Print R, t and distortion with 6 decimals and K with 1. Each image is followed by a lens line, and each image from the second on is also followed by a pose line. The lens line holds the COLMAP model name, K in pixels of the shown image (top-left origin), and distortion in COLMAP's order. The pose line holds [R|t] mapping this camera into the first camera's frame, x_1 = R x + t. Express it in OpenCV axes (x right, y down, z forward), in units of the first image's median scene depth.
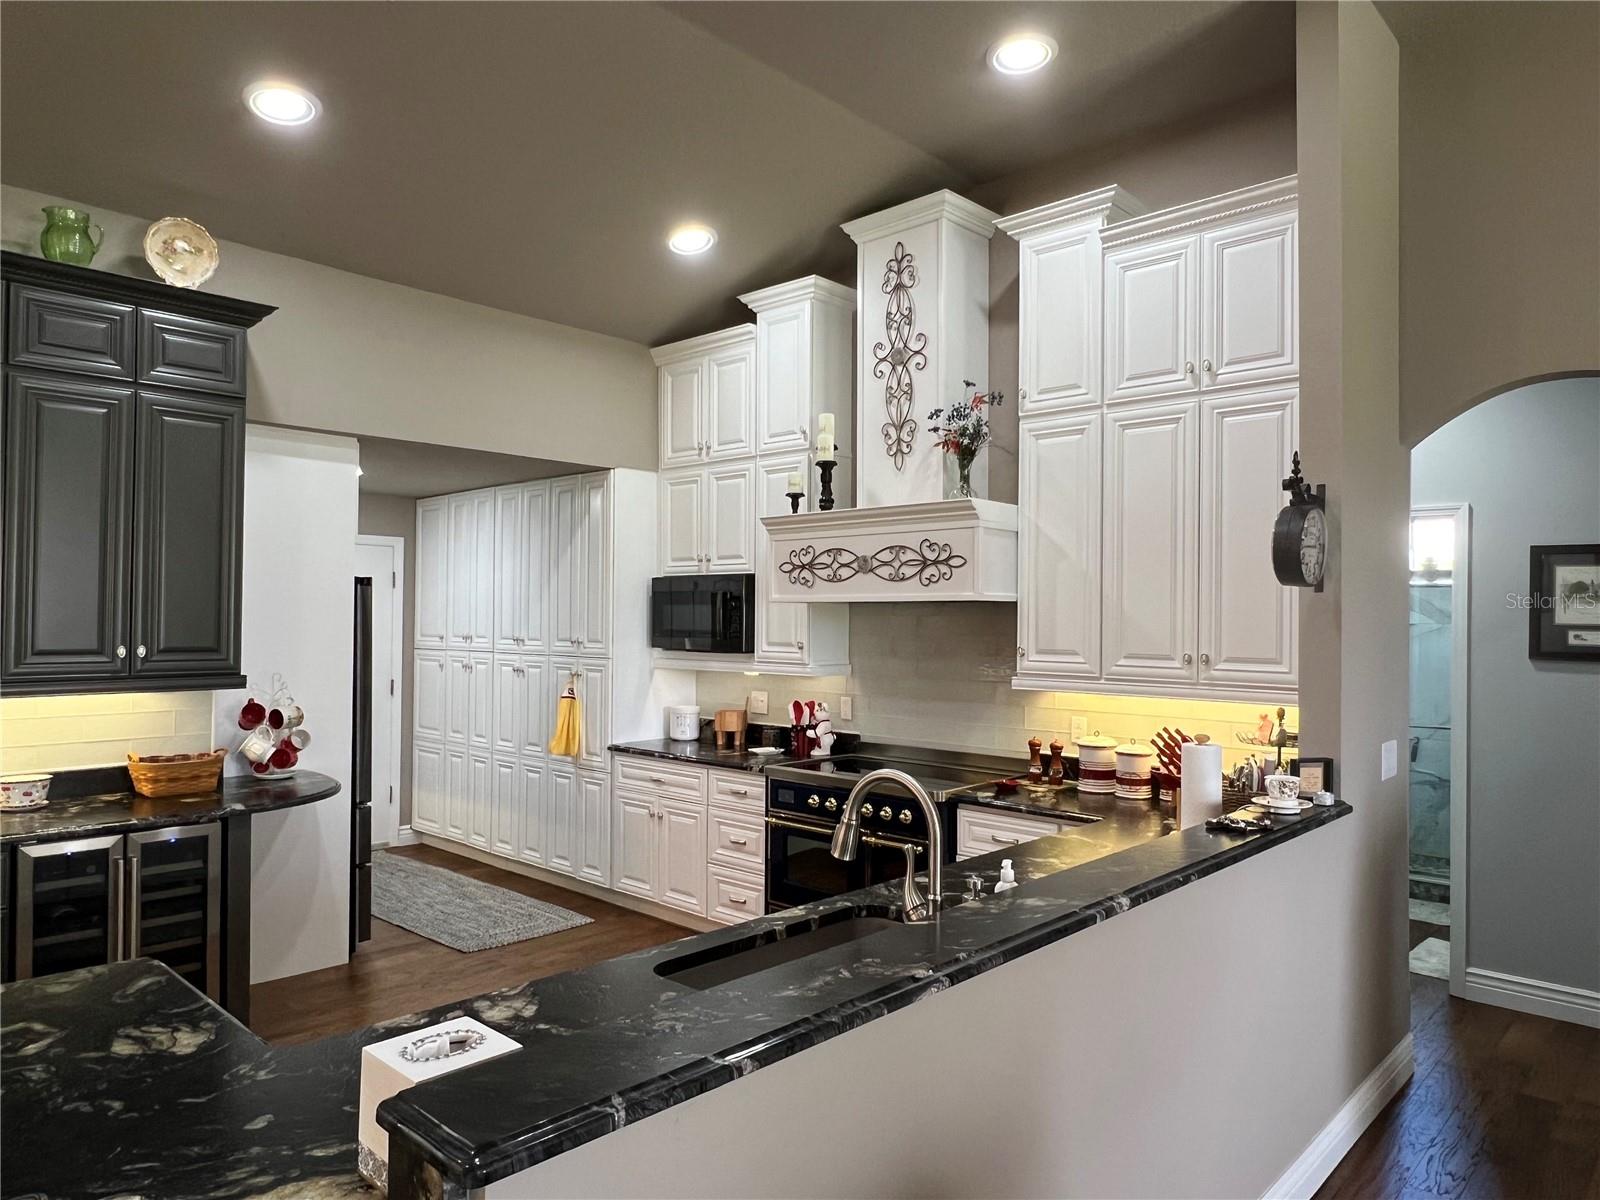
lens RADIAL K [[1037.4, 0, 805.0], [0, 1037.4, 599.1], [0, 0, 1]] dist [-0.001974, 0.004875]
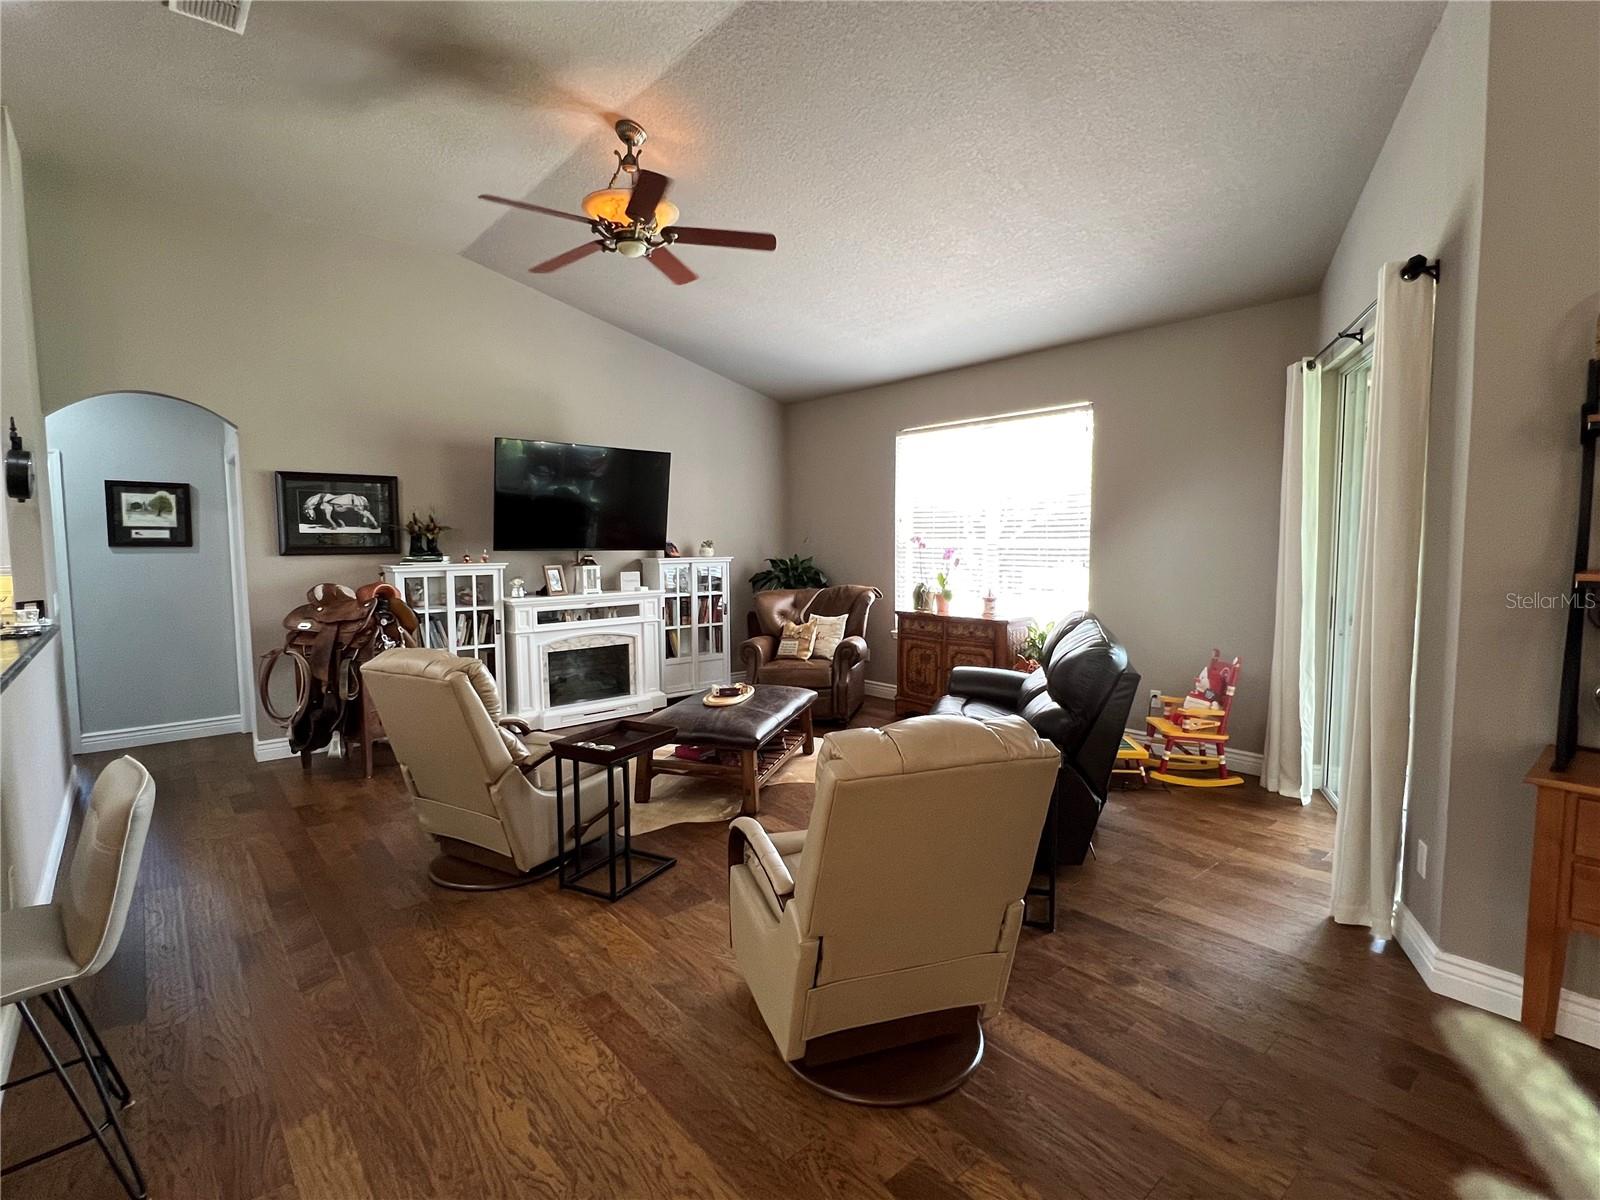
lens RADIAL K [[751.6, 0, 797.1], [0, 751.6, 598.5], [0, 0, 1]] dist [0.000880, -0.001151]
pose [[0.100196, -0.089715, 0.990915, -0.414723], [-0.011434, 0.995757, 0.091309, 0.016006], [-0.994902, -0.020479, 0.098745, -0.255286]]
